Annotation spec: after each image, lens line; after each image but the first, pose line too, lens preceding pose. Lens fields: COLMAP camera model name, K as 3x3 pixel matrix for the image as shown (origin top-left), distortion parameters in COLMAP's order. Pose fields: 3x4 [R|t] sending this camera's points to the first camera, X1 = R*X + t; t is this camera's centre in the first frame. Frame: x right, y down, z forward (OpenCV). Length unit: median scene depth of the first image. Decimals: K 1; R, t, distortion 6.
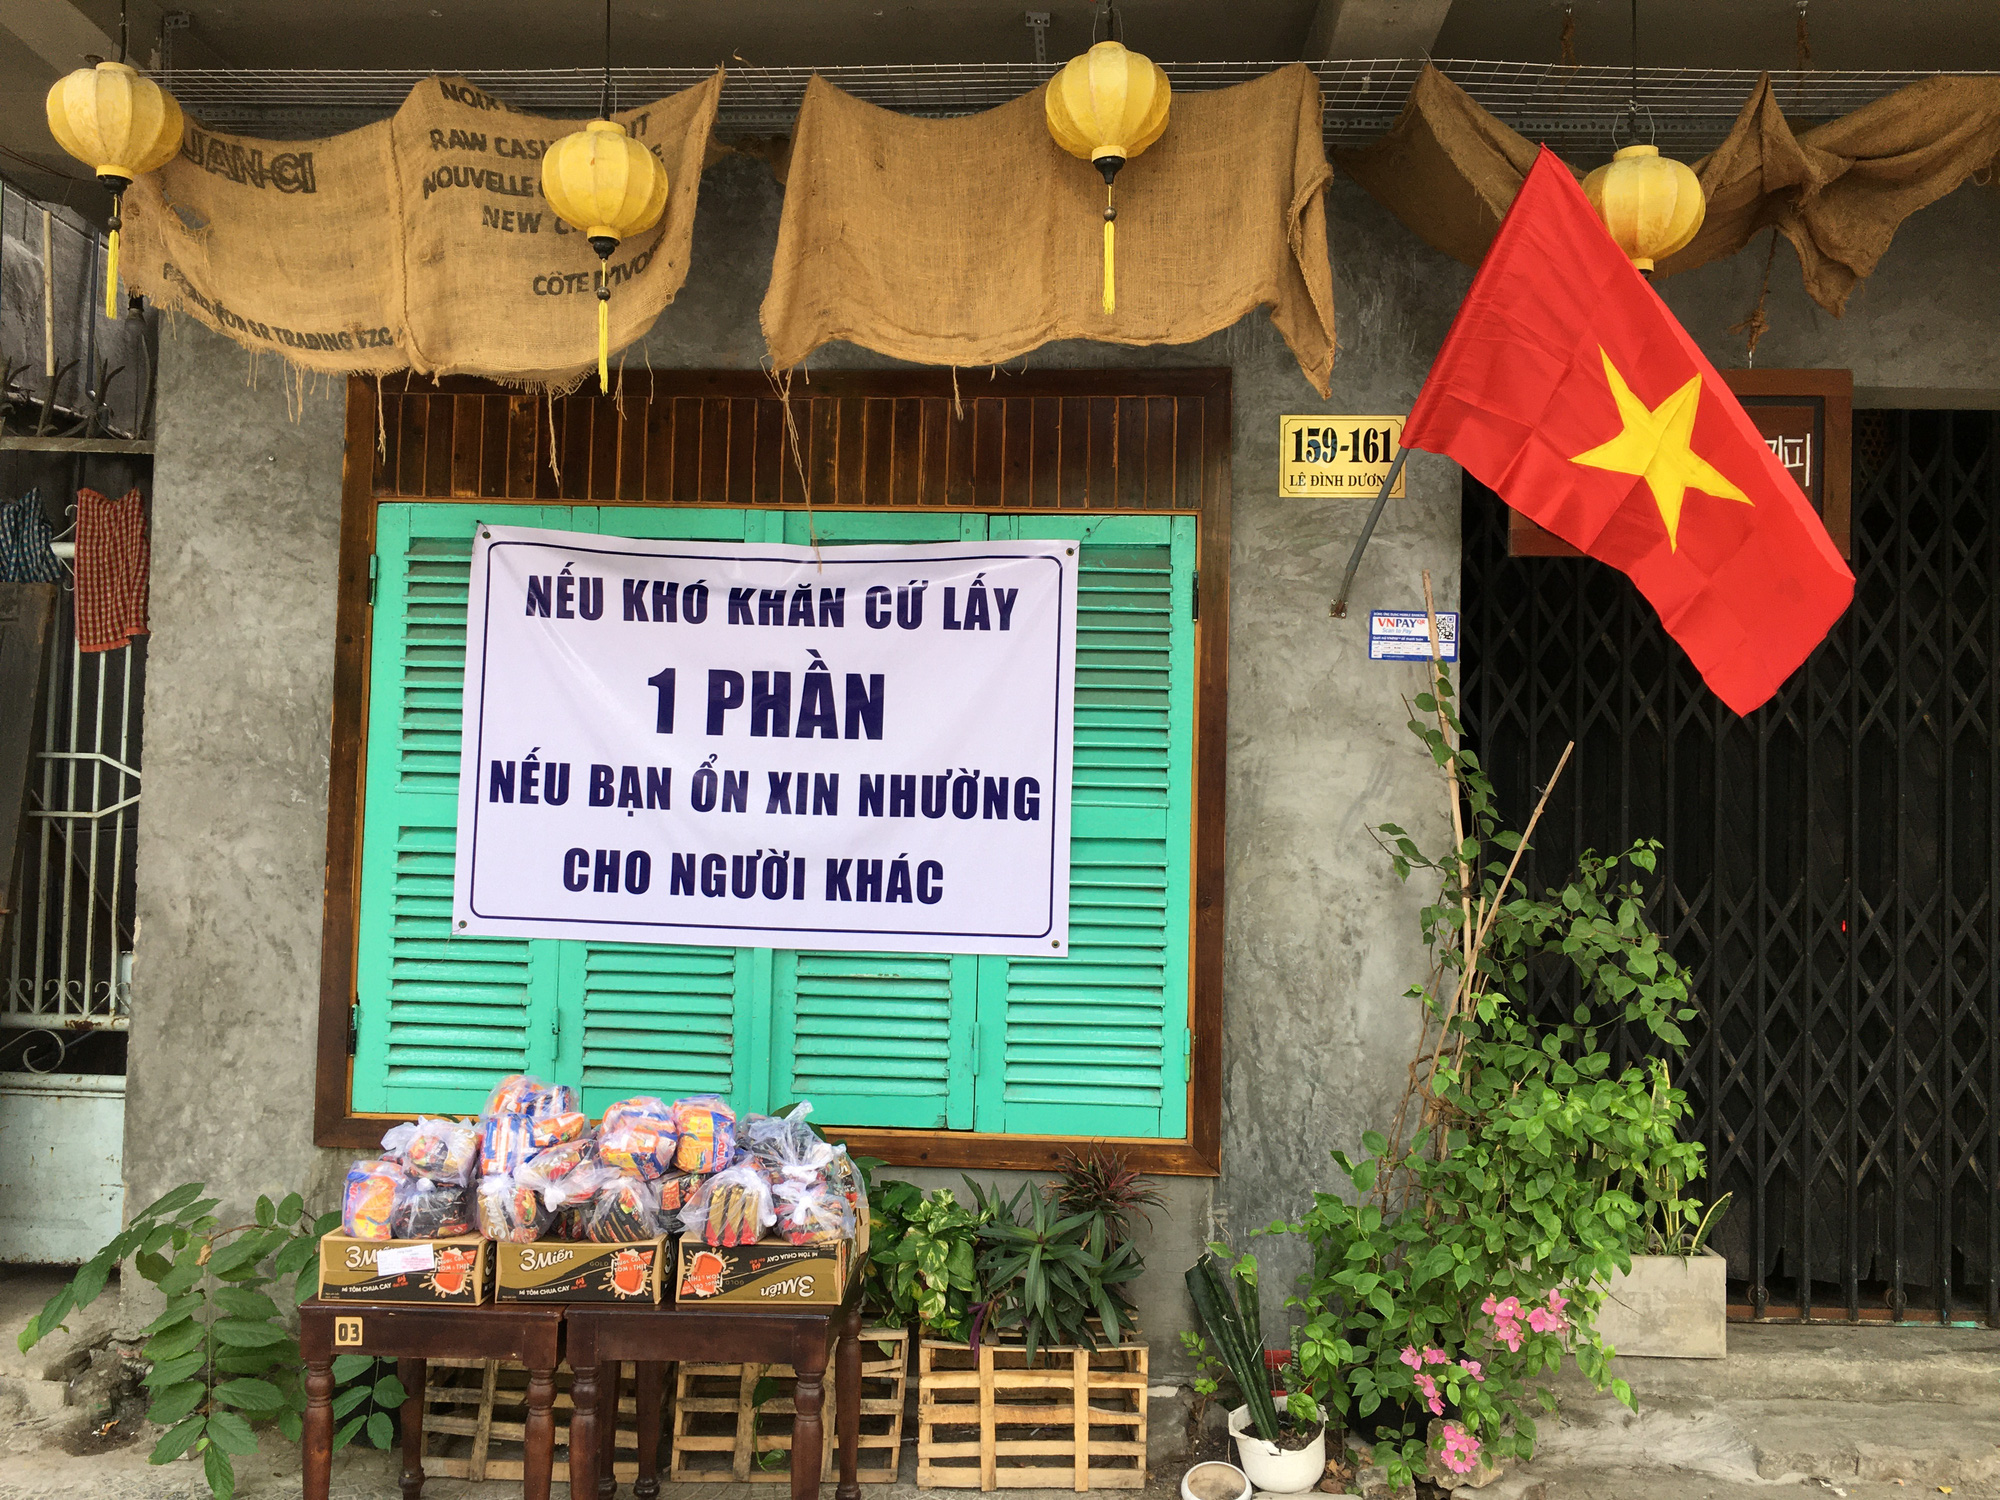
lens RADIAL K [[1684.6, 0, 999.3], [0, 1684.6, 740.1], [0, 0, 1]] dist [0.061301, -0.029161]
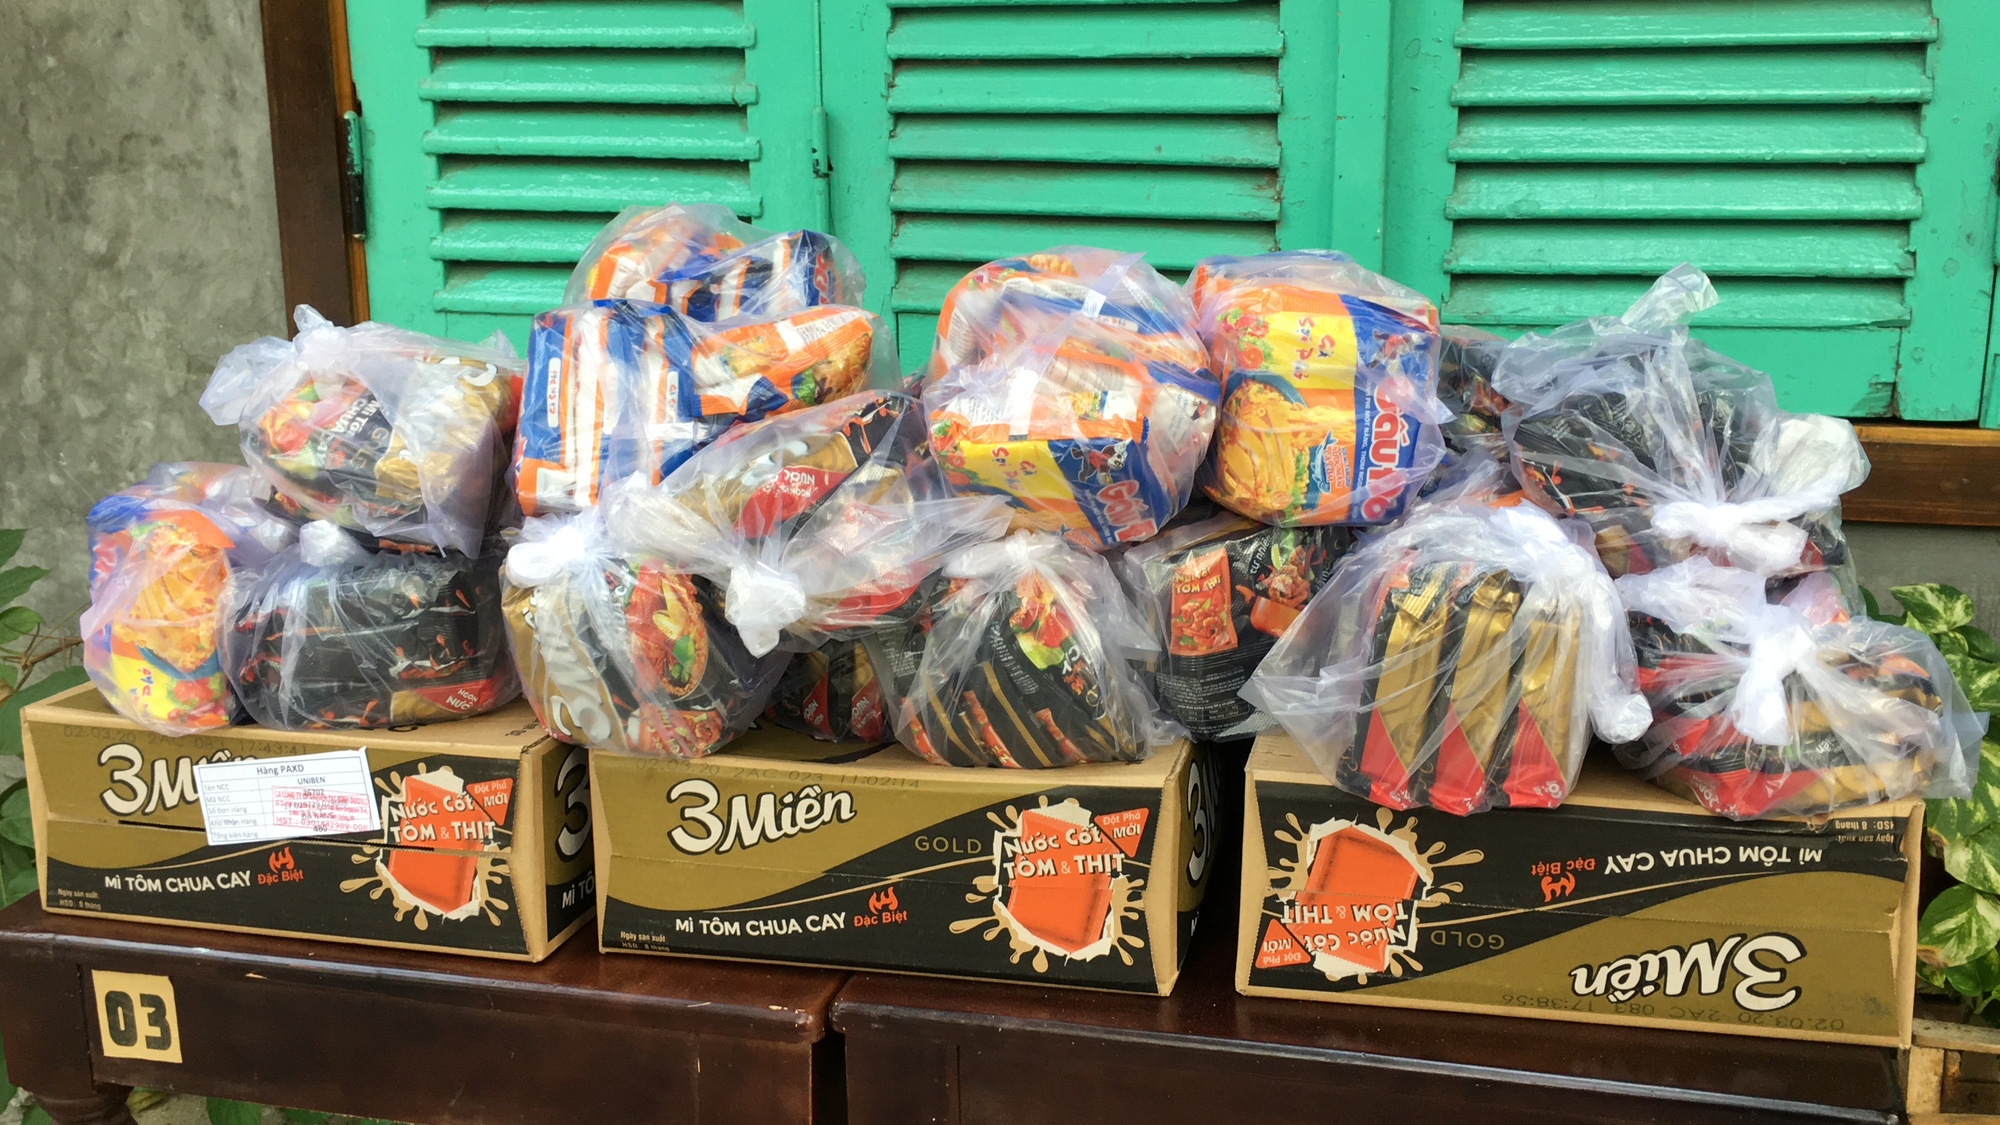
lens RADIAL K [[2393.5, 0, 1000.8], [0, 2393.5, 563.5], [0, 0, 1]] dist [0.002800, 0.000000]
pose [[0.978119, 0.016851, -0.207361, -0.149800], [0.037326, 0.966327, 0.254594, 0.169748], [0.204669, -0.256764, 0.944554, 0.655859]]
